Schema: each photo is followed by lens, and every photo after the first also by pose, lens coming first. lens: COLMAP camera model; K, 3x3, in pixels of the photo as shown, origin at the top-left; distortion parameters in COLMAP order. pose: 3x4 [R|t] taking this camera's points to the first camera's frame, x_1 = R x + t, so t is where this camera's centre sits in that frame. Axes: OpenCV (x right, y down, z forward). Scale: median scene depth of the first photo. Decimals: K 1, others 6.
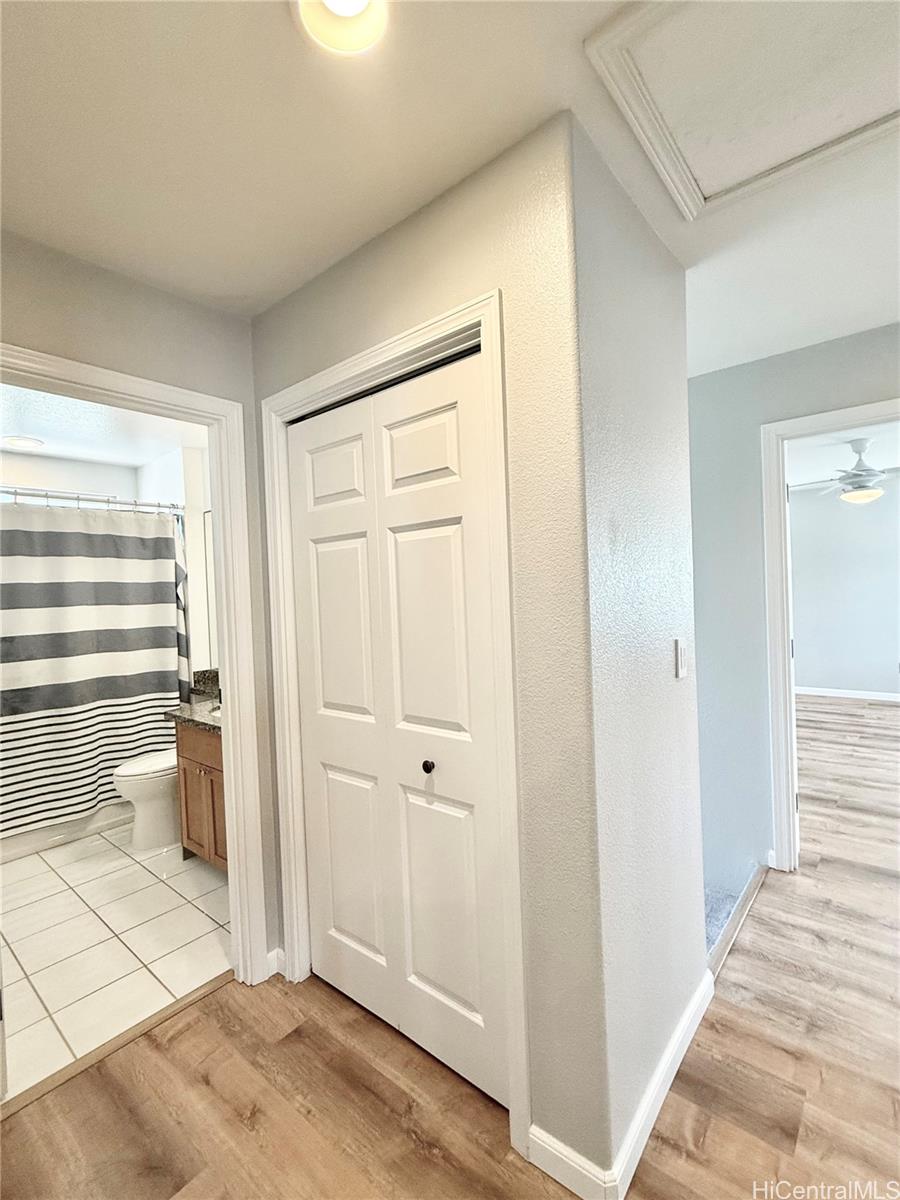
lens RADIAL K [[538.4, 0, 454.6], [0, 538.4, 601.2], [0, 0, 1]] dist [0.000544, -0.000048]
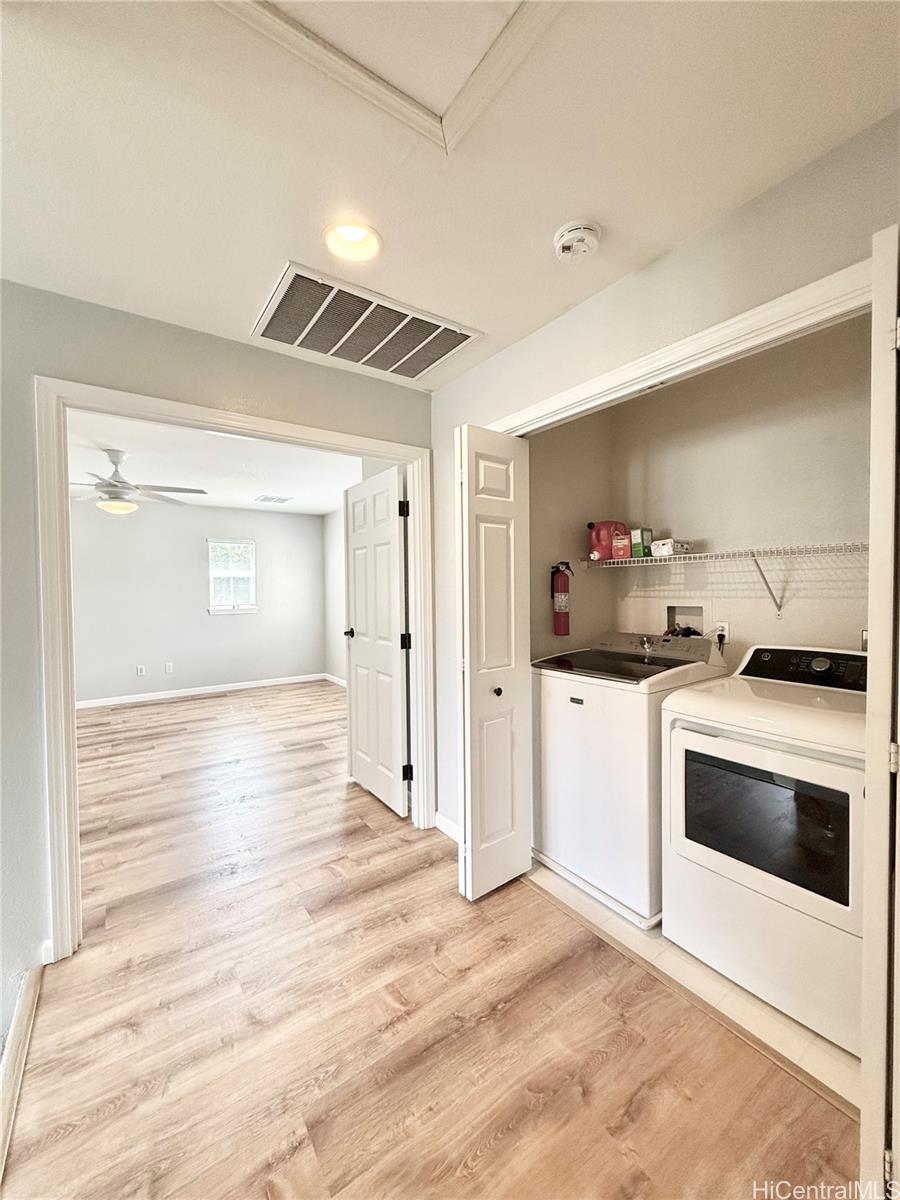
lens RADIAL K [[480.2, 0, 456.7], [0, 480.2, 596.0], [0, 0, 1]] dist [0.000295, -0.000446]
pose [[0.251173, 0.022186, 0.967688, 0.055560], [0.013505, 0.999560, -0.026422, 0.007216], [-0.967848, 0.019705, 0.250763, 0.199718]]
